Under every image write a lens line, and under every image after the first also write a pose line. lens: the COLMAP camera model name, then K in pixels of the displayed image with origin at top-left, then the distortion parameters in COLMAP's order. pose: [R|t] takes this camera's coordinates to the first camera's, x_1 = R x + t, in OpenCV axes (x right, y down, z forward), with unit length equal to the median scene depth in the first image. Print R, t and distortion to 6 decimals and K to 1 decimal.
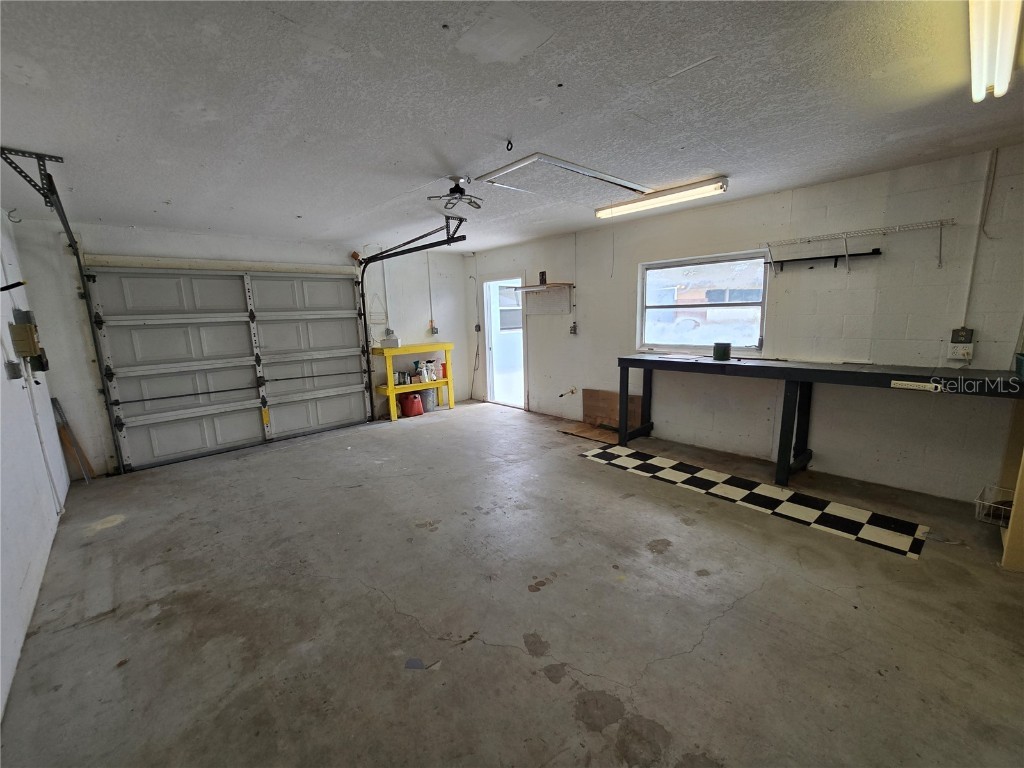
lens RADIAL K [[418.6, 0, 512.4], [0, 418.6, 386.1], [0, 0, 1]] dist [-0.000632, -0.000193]
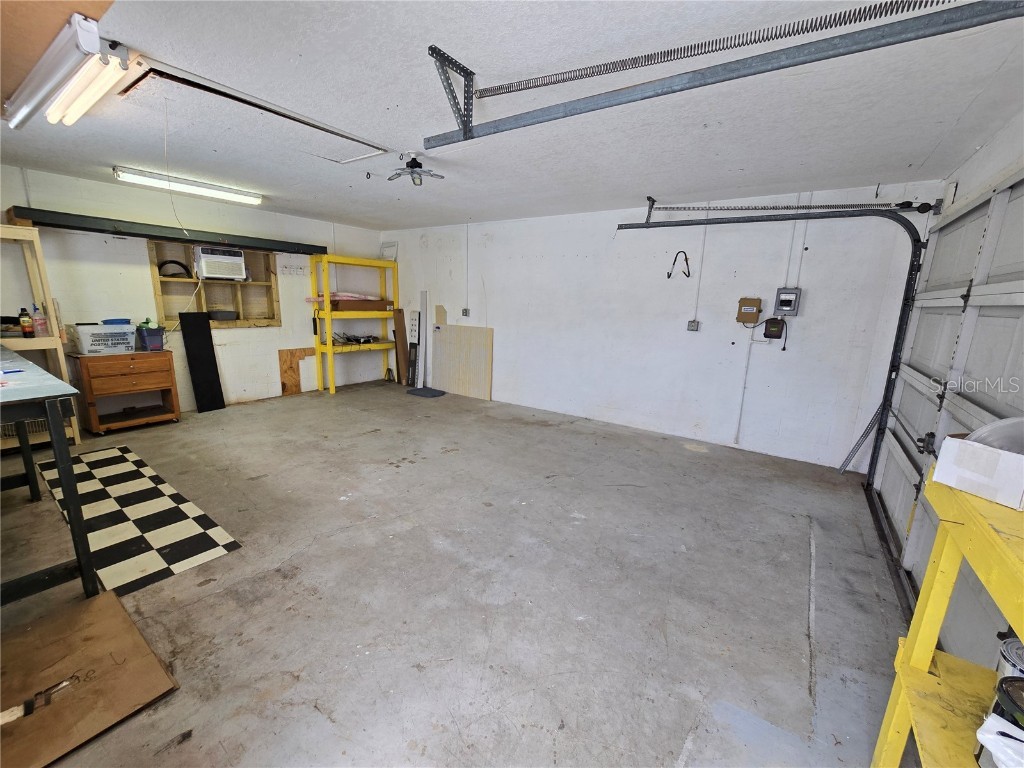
lens RADIAL K [[418.6, 0, 513.1], [0, 418.6, 387.0], [0, 0, 1]] dist [-0.000632, -0.000193]
pose [[-0.976209, 0.045034, -0.212102, -0.126628], [-0.039733, 0.924476, 0.379164, -0.373726], [0.213158, 0.378571, -0.900693, 2.192612]]
